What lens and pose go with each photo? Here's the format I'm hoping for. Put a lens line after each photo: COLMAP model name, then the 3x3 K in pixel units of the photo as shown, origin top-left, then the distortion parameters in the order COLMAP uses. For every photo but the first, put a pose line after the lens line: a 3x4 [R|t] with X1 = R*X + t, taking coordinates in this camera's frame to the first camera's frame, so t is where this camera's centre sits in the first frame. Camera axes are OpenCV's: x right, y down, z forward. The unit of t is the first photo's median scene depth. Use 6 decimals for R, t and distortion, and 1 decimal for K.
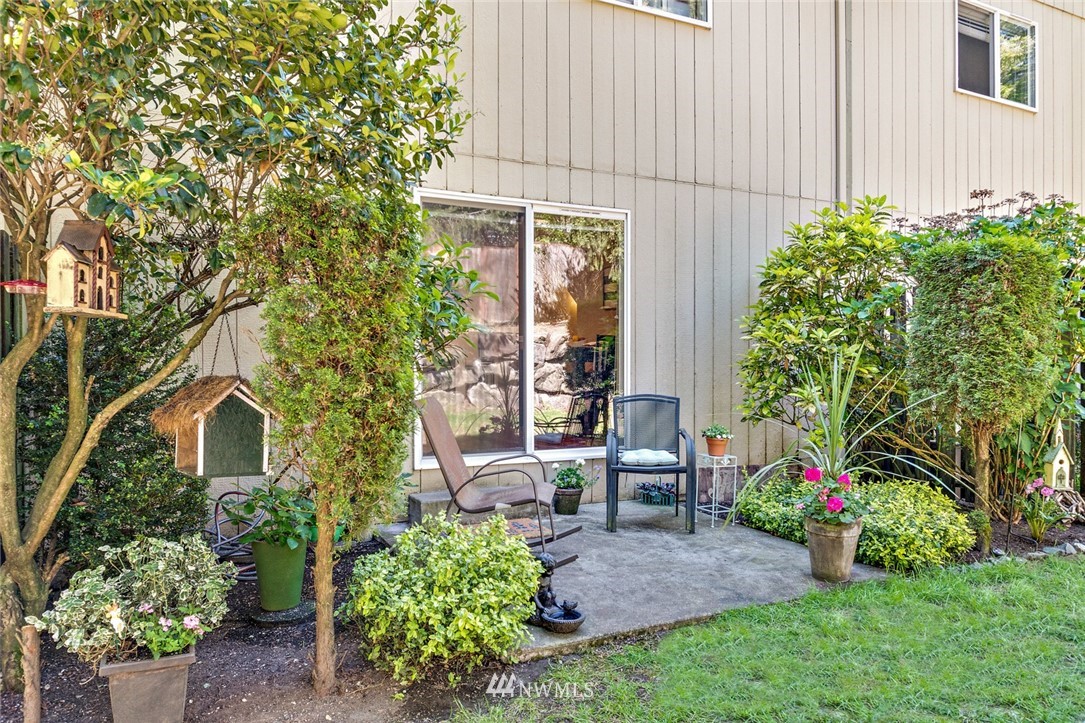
lens RADIAL K [[809.7, 0, 536.9], [0, 809.7, 365.1], [0, 0, 1]] dist [-0.011187, 0.009468]
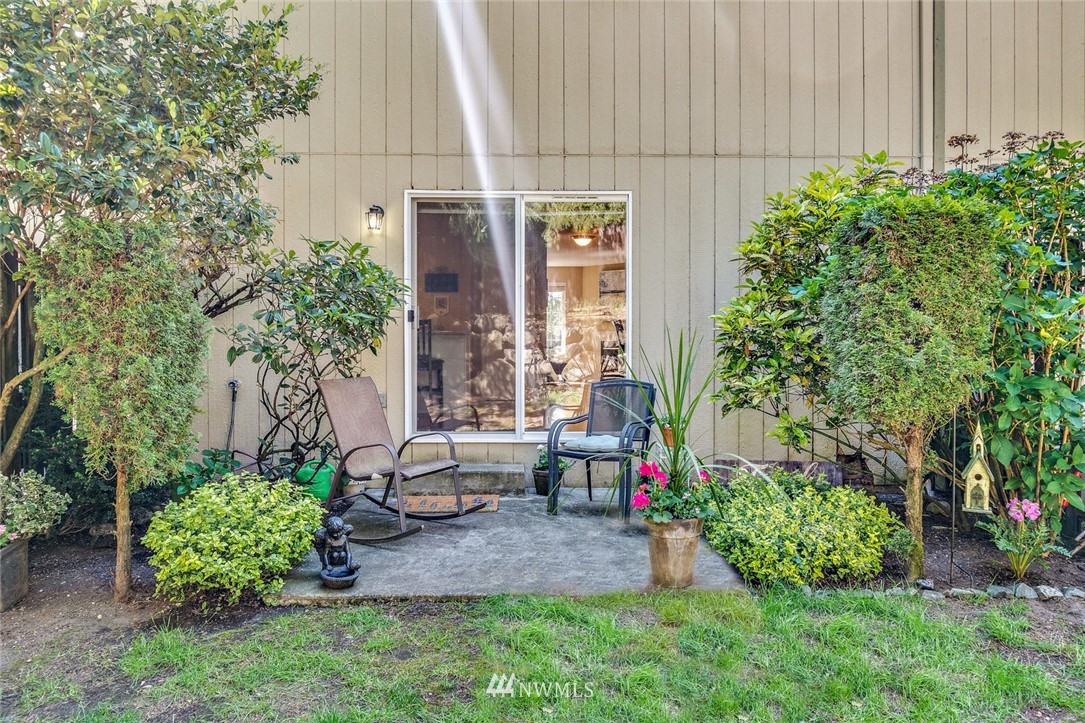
lens RADIAL K [[809.7, 0, 533.4], [0, 809.7, 355.4], [0, 0, 1]] dist [-0.011187, 0.009468]
pose [[0.889140, 0.009830, -0.457531, 0.619851], [-0.005525, 0.999927, 0.010748, -0.004547], [0.457603, -0.007028, 0.889129, 0.103319]]
